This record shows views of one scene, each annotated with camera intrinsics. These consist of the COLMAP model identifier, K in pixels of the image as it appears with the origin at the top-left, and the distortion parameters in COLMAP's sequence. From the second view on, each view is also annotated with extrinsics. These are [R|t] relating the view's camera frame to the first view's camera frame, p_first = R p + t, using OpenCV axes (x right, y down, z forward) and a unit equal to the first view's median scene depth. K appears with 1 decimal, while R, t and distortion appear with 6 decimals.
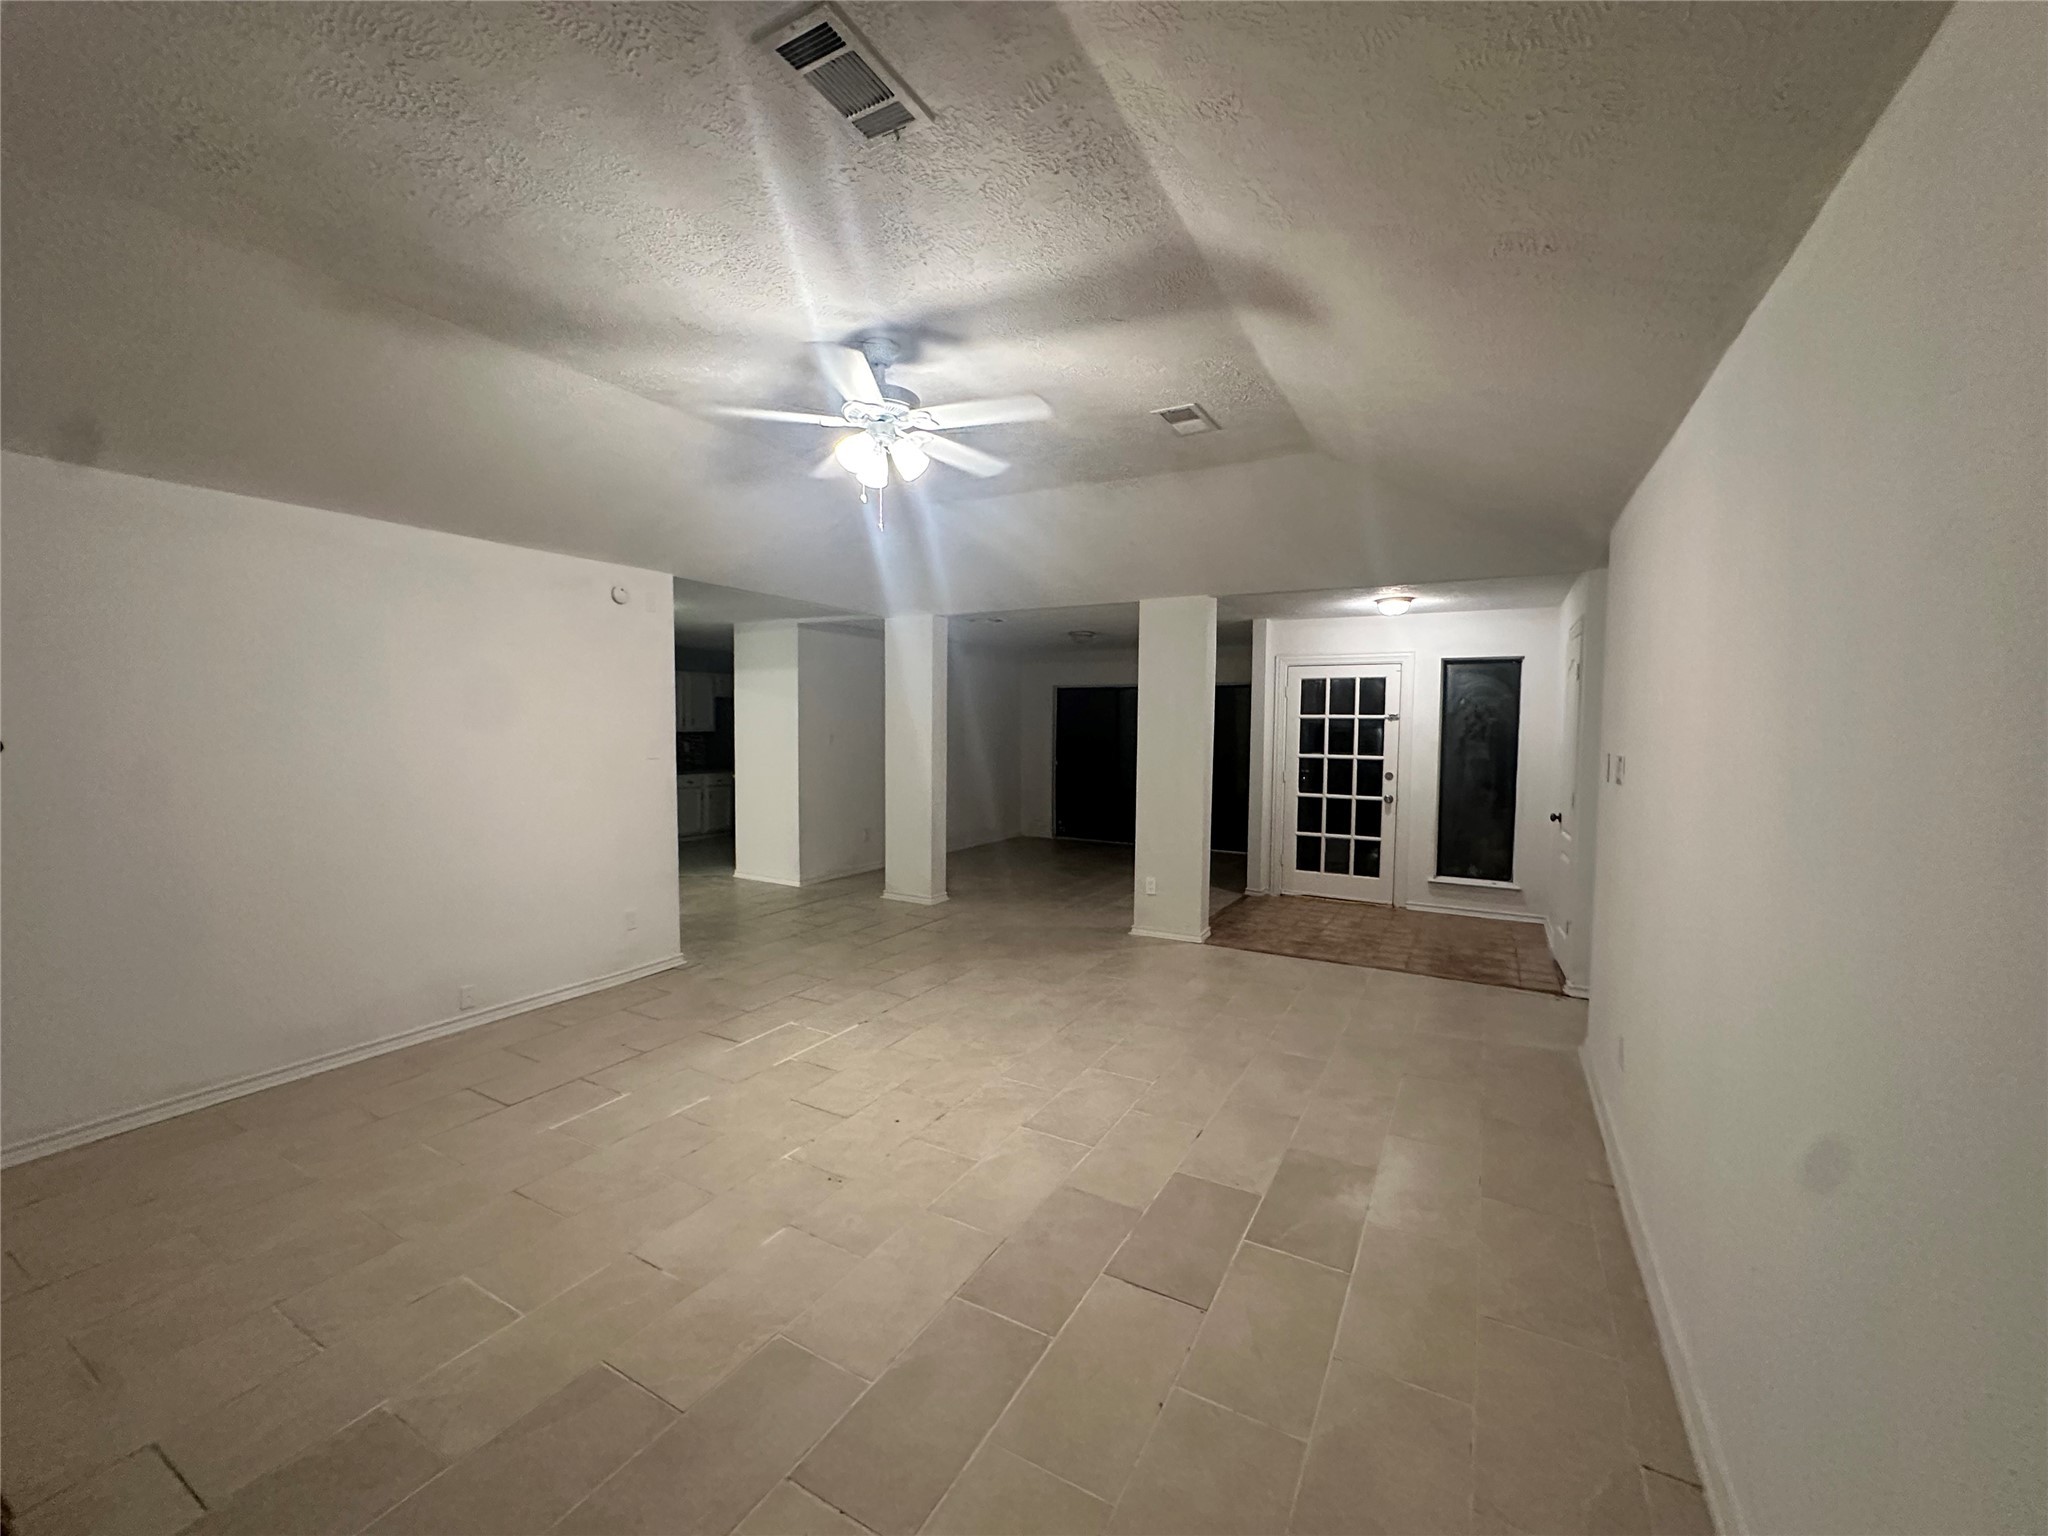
lens RADIAL K [[819.2, 0, 1024.0], [0, 819.2, 768.0], [0, 0, 1]] dist [-0.022116, 0.000134]
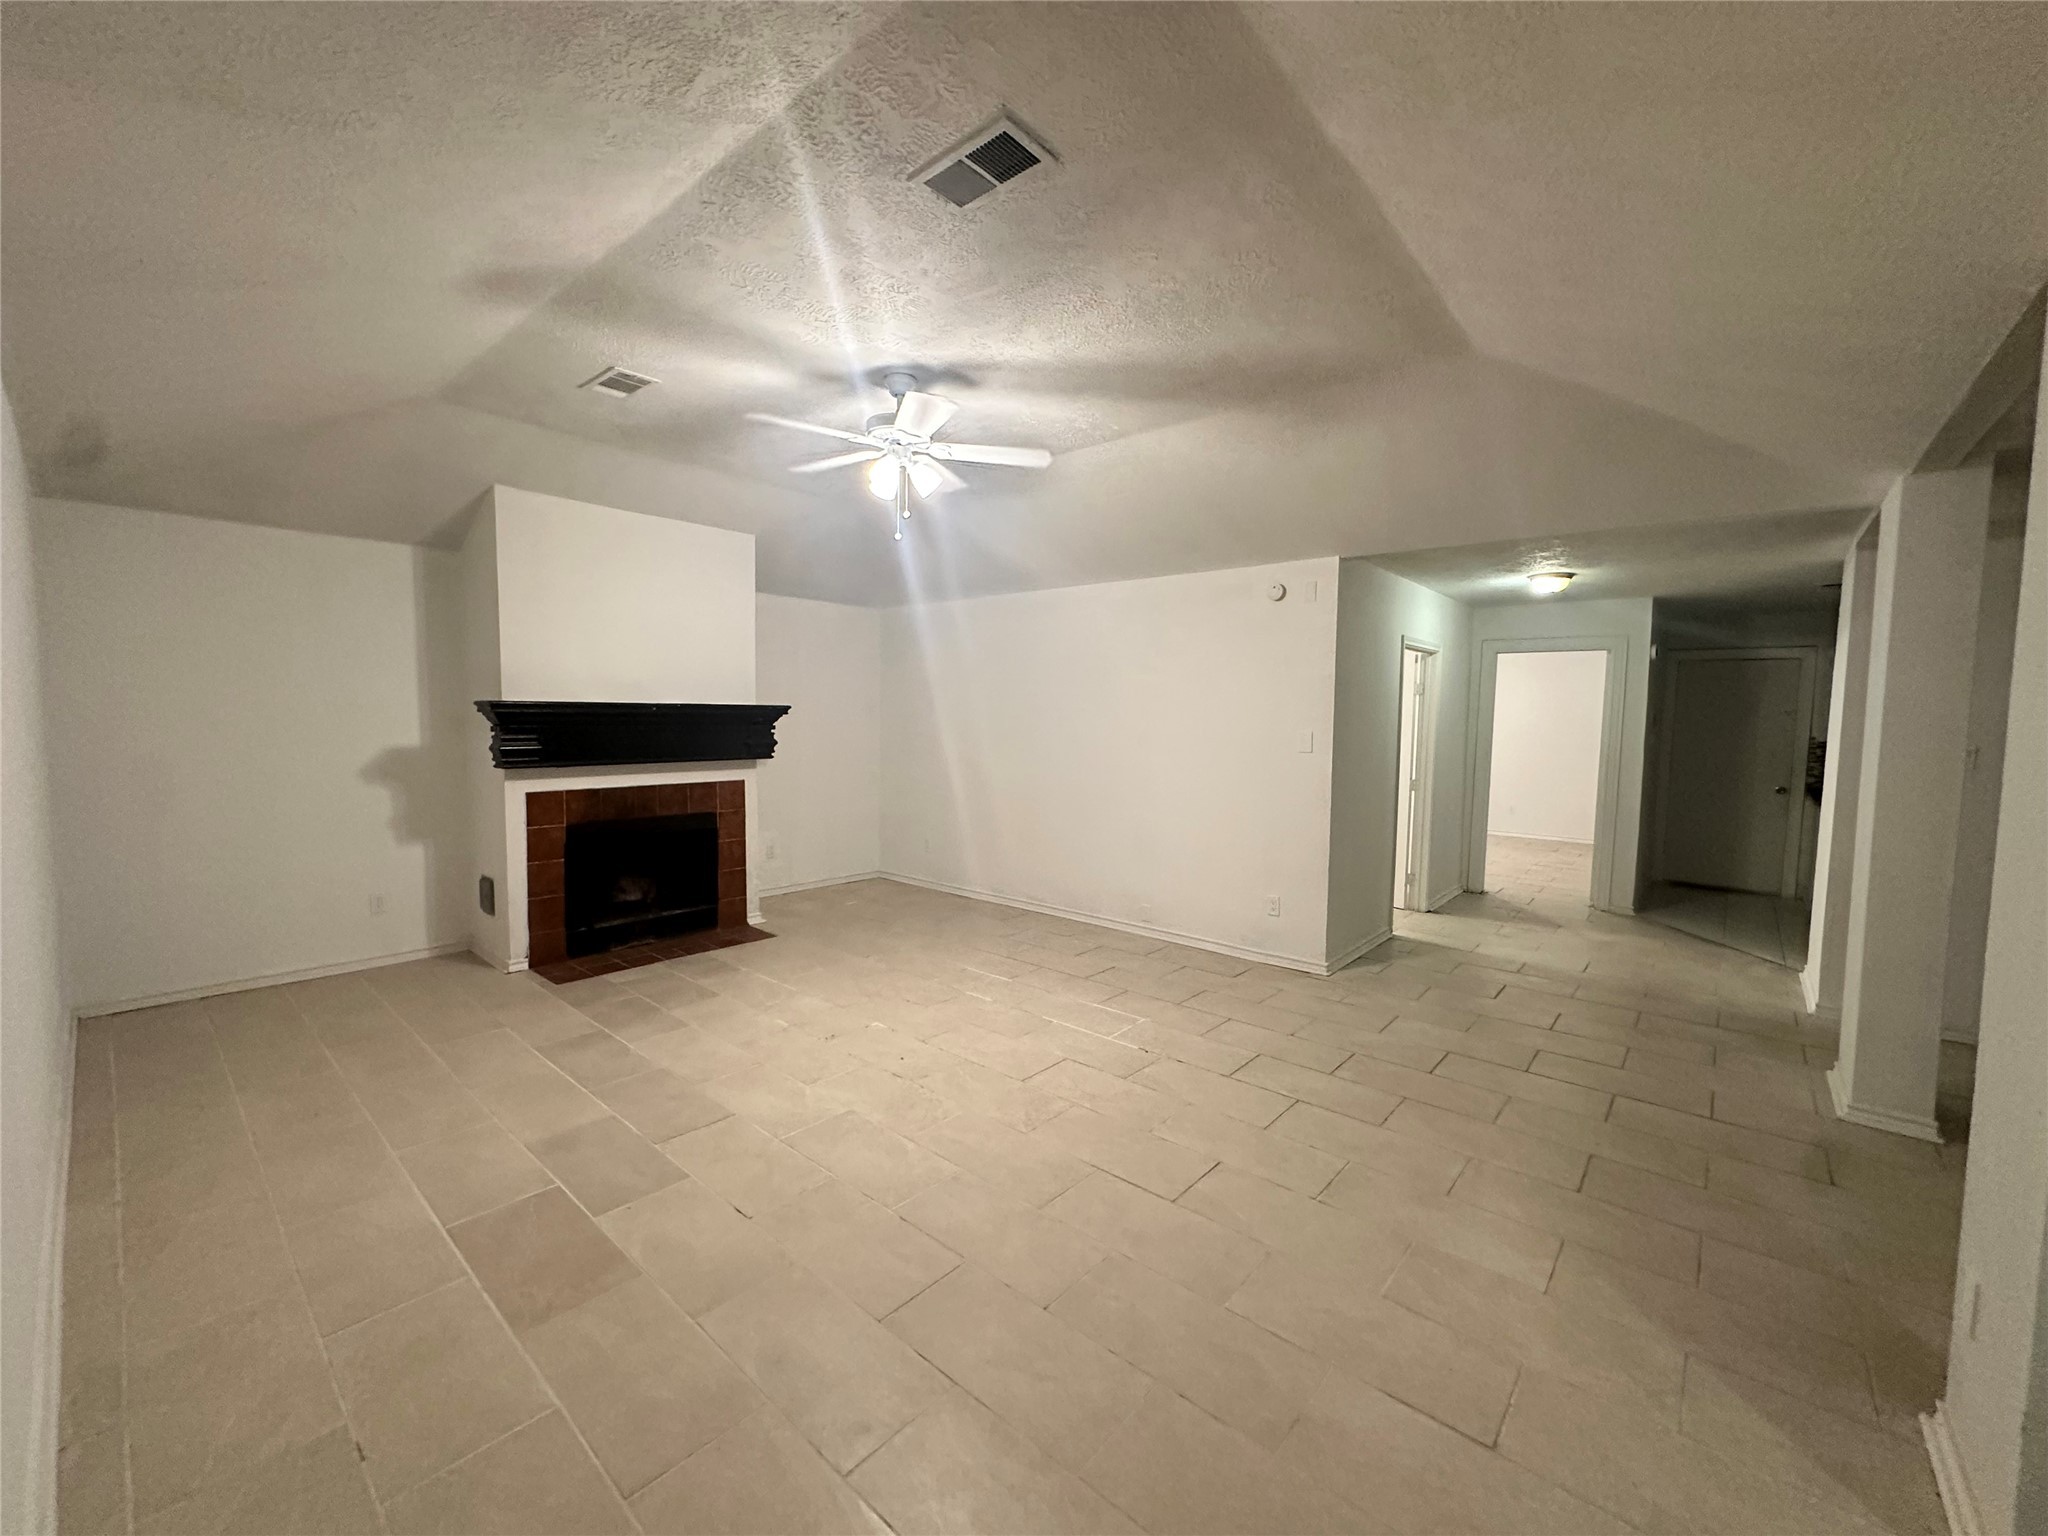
lens RADIAL K [[819.2, 0, 1024.0], [0, 819.2, 768.0], [0, 0, 1]] dist [-0.022116, 0.000134]
pose [[-0.201255, 0.057094, -0.977874, 0.813748], [-0.077498, 0.994242, 0.074000, -0.053048], [0.976468, 0.090676, -0.195672, 1.243460]]
